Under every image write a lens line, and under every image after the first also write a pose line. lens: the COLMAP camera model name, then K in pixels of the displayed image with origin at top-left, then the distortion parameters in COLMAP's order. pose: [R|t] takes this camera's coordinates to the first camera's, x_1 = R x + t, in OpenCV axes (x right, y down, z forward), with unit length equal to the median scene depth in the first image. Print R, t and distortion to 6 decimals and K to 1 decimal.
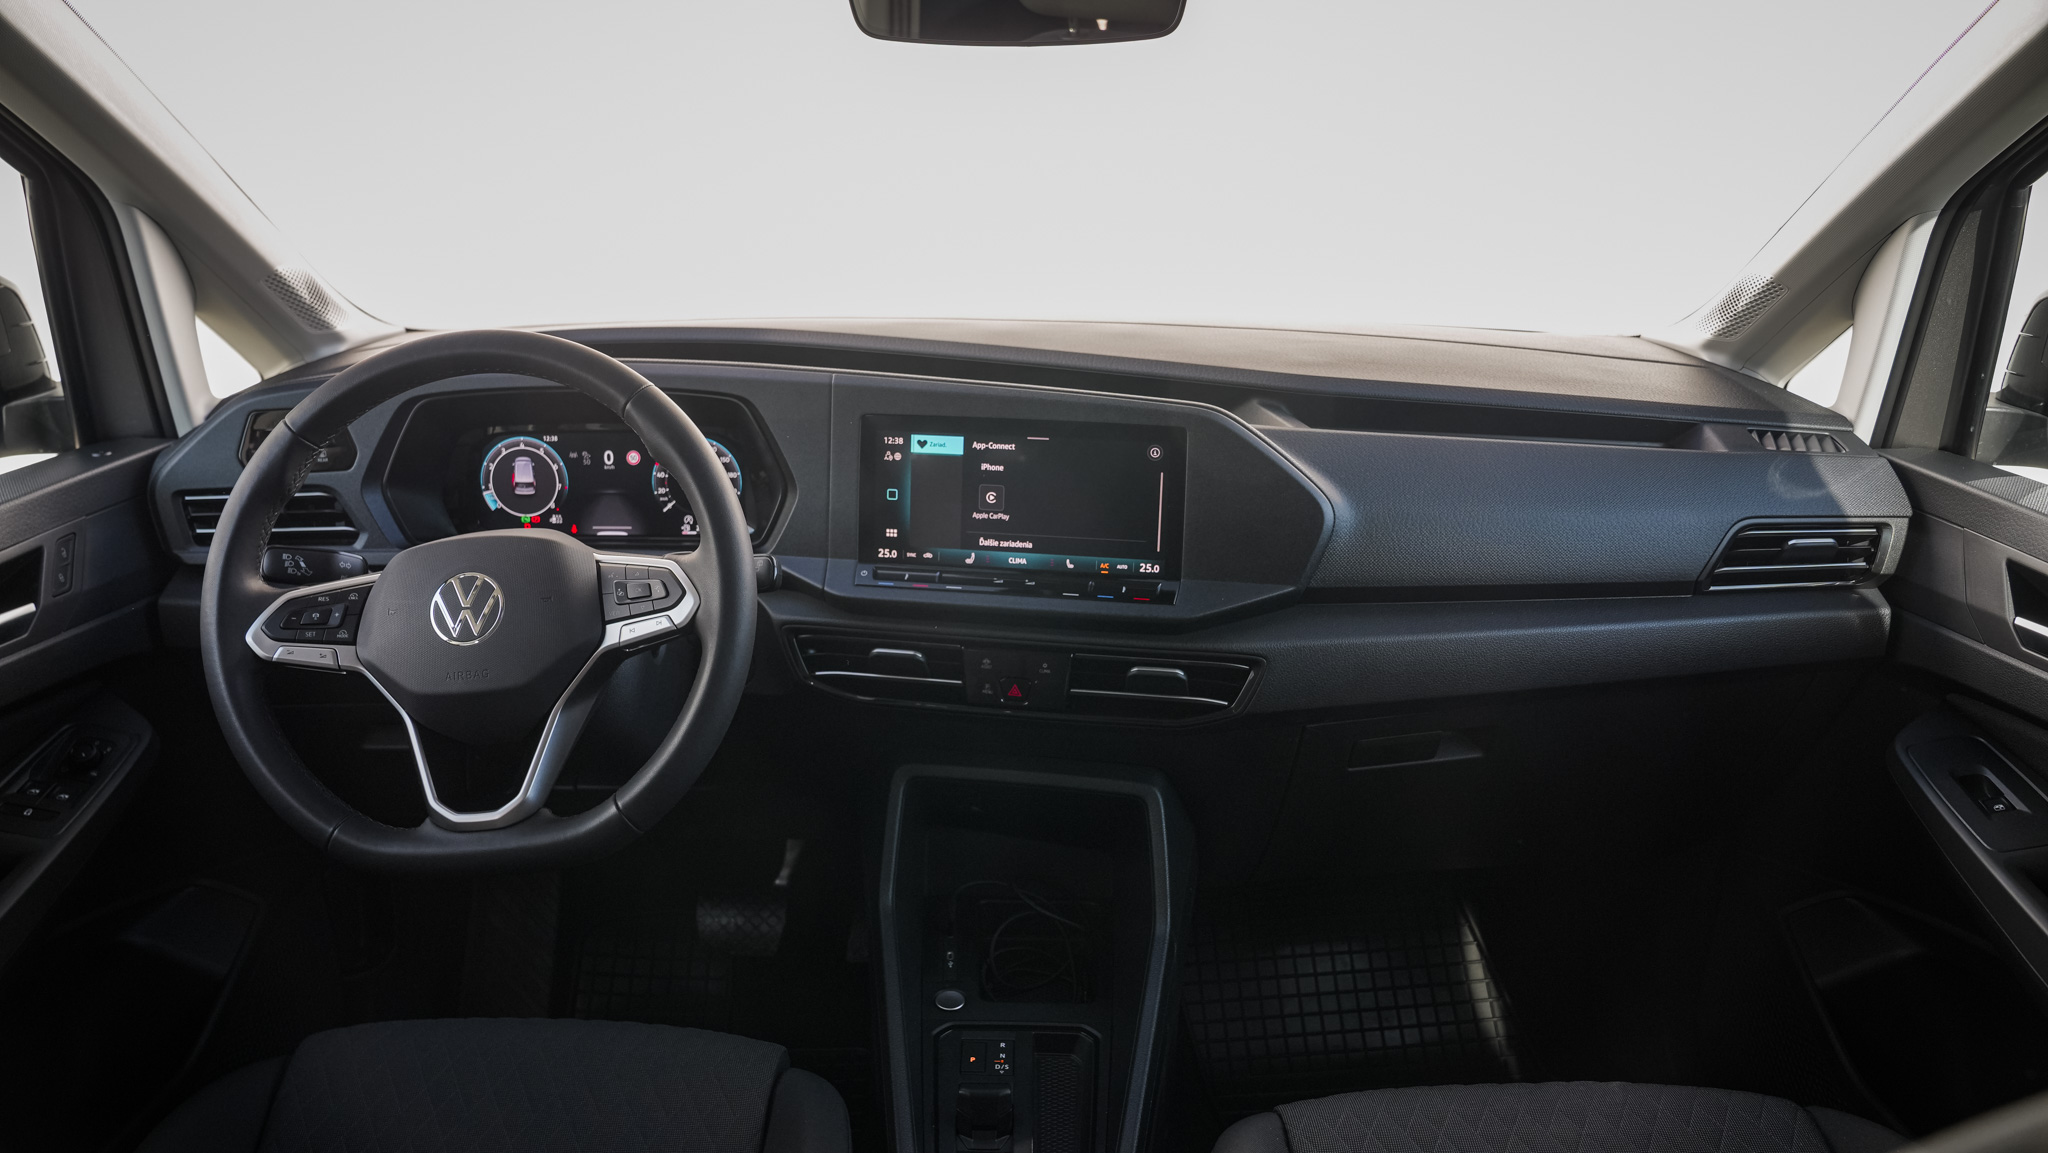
lens RADIAL K [[1402.2, 0, 1024.0], [0, 1402.2, 576.5], [0, 0, 1]] dist [-0.139748, 0.109649]
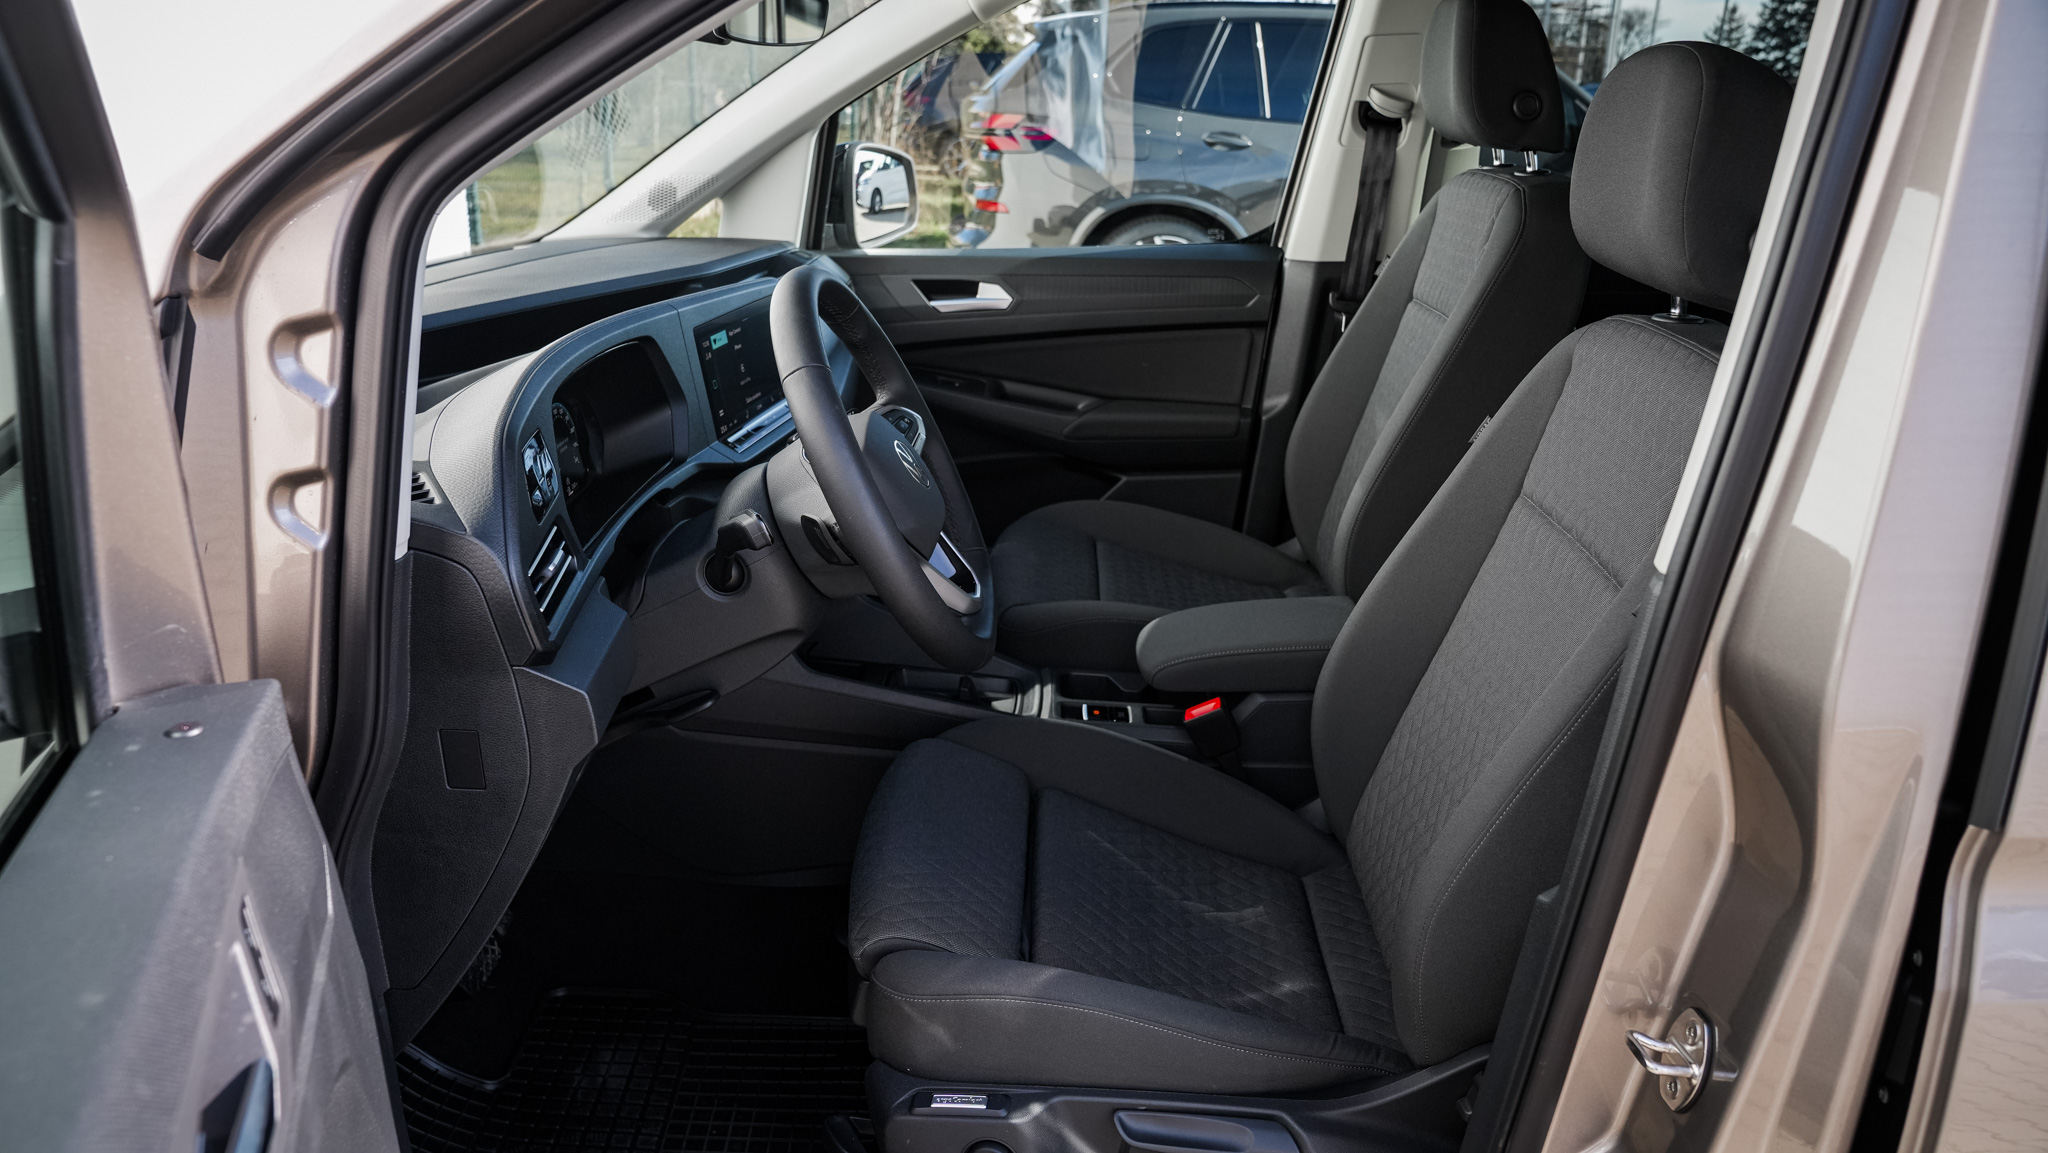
lens RADIAL K [[1402.2, 0, 1024.0], [0, 1402.2, 576.5], [0, 0, 1]] dist [-0.139748, 0.109649]
pose [[0.024038, -0.347023, 0.937549, -1.374149], [0.321094, 0.890810, 0.321490, -0.224654], [-0.946742, 0.293313, 0.132840, 0.606280]]
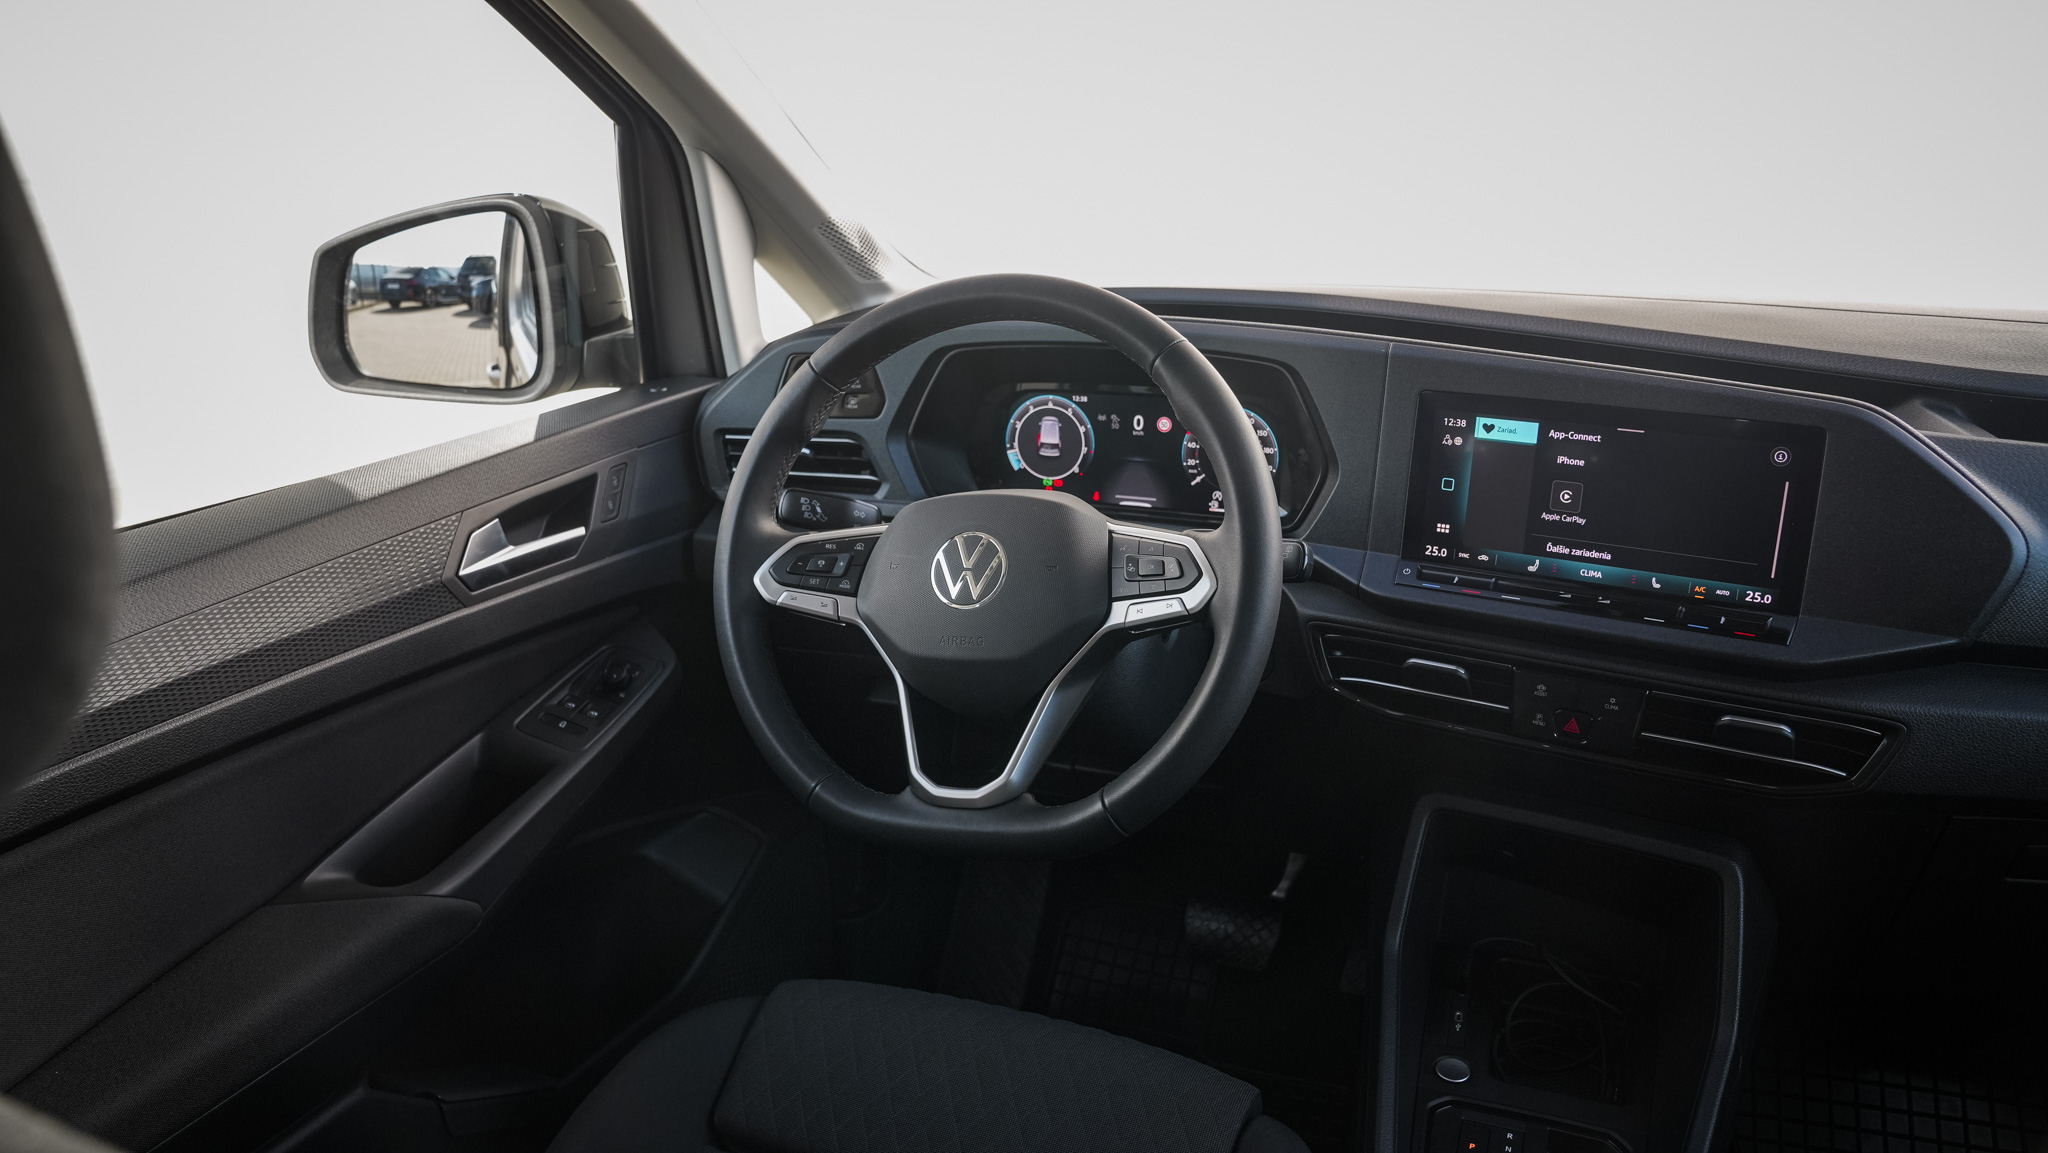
lens RADIAL K [[1402.2, 0, 1024.0], [0, 1402.2, 576.5], [0, 0, 1]] dist [-0.139748, 0.109649]
pose [[0.925326, 0.092770, -0.367648, -0.016376], [-0.089565, 0.995646, 0.025812, -0.000139], [0.368442, 0.009044, 0.929607, 0.104645]]
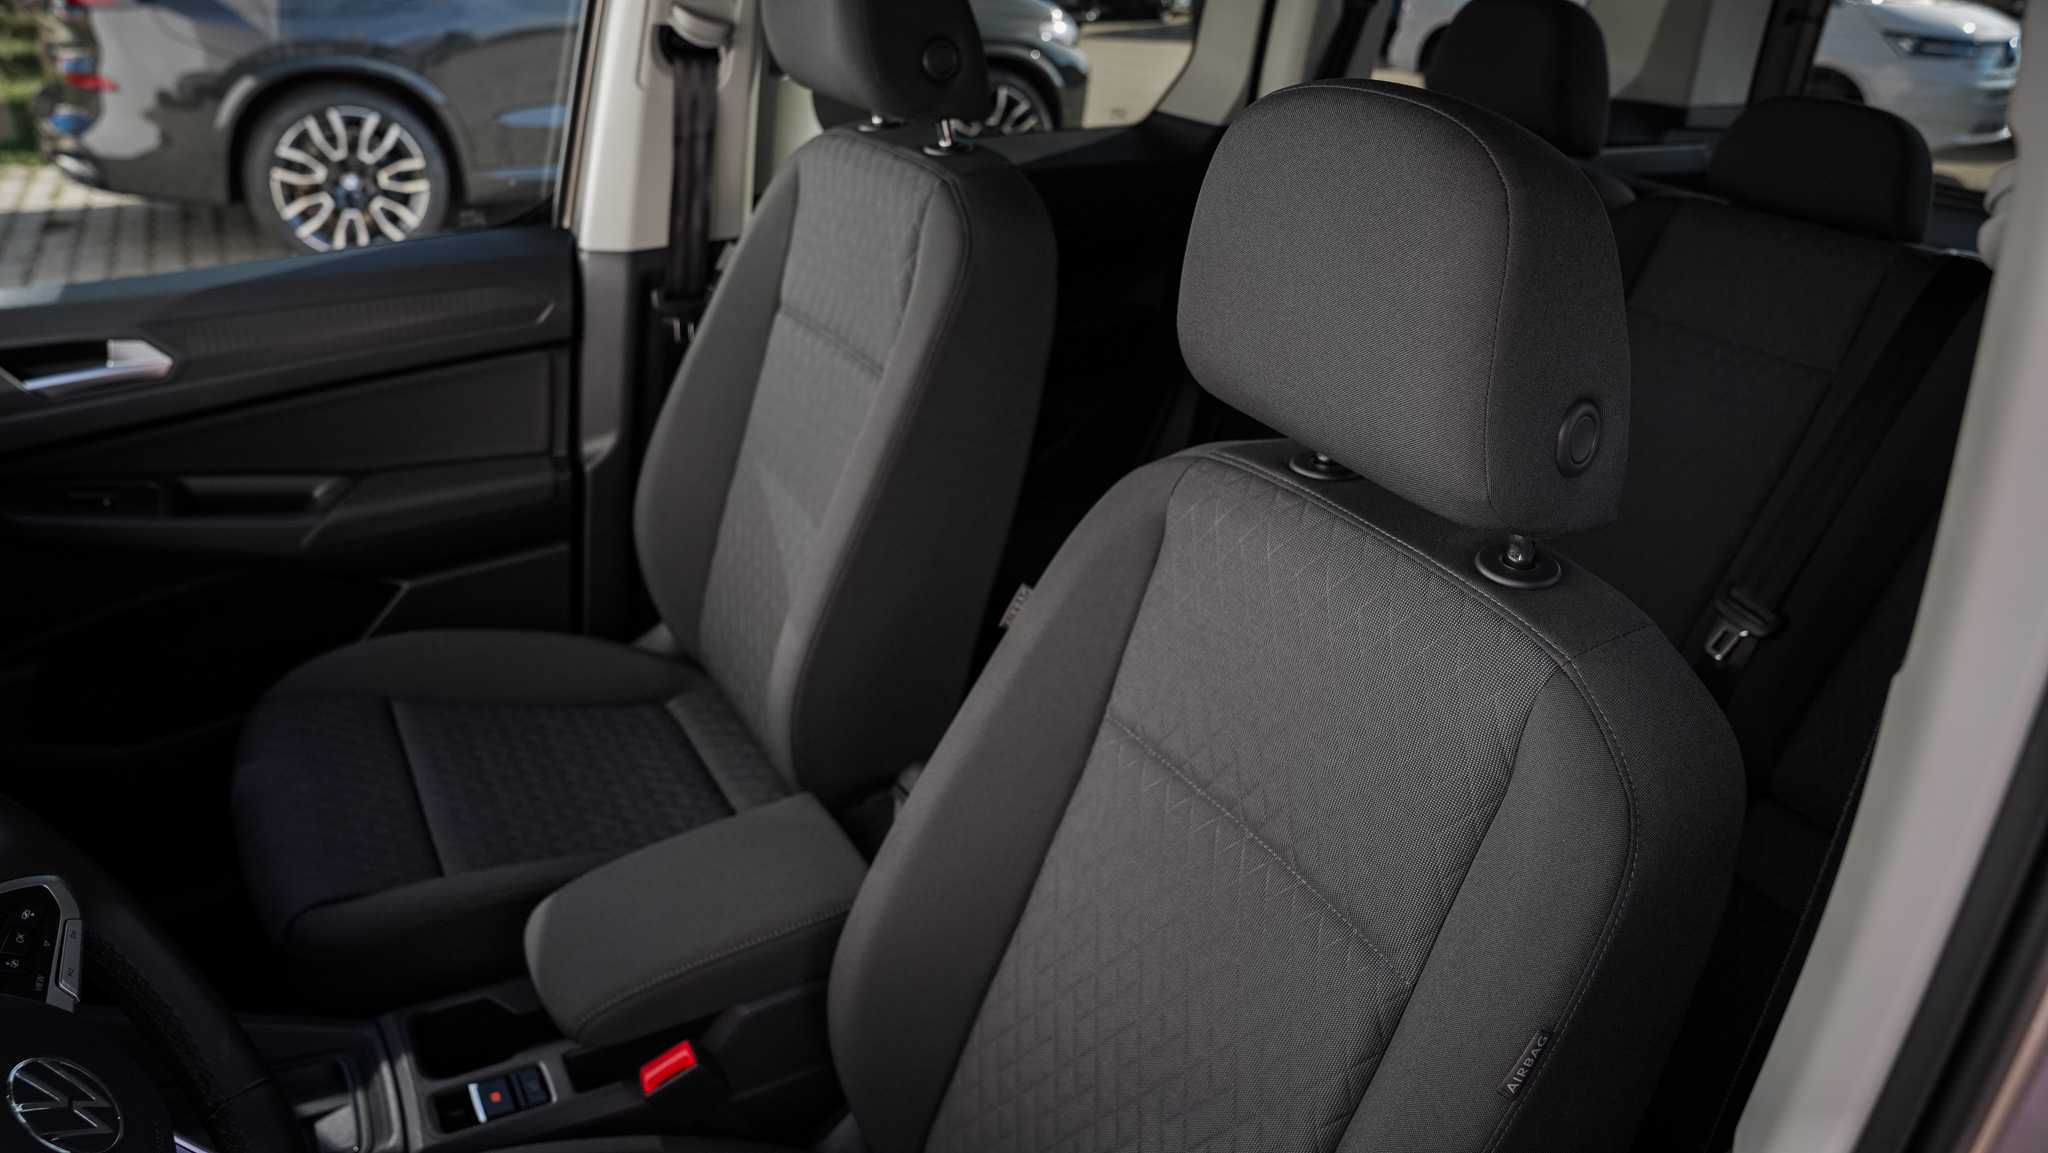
lens RADIAL K [[1402.2, 0, 1024.0], [0, 1402.2, 576.5], [0, 0, 1]] dist [-0.139748, 0.109649]
pose [[-0.503128, -0.408093, 0.761789, -0.777709], [0.241664, 0.779882, 0.577393, -0.315104], [-0.829736, 0.474599, -0.293759, 0.579173]]
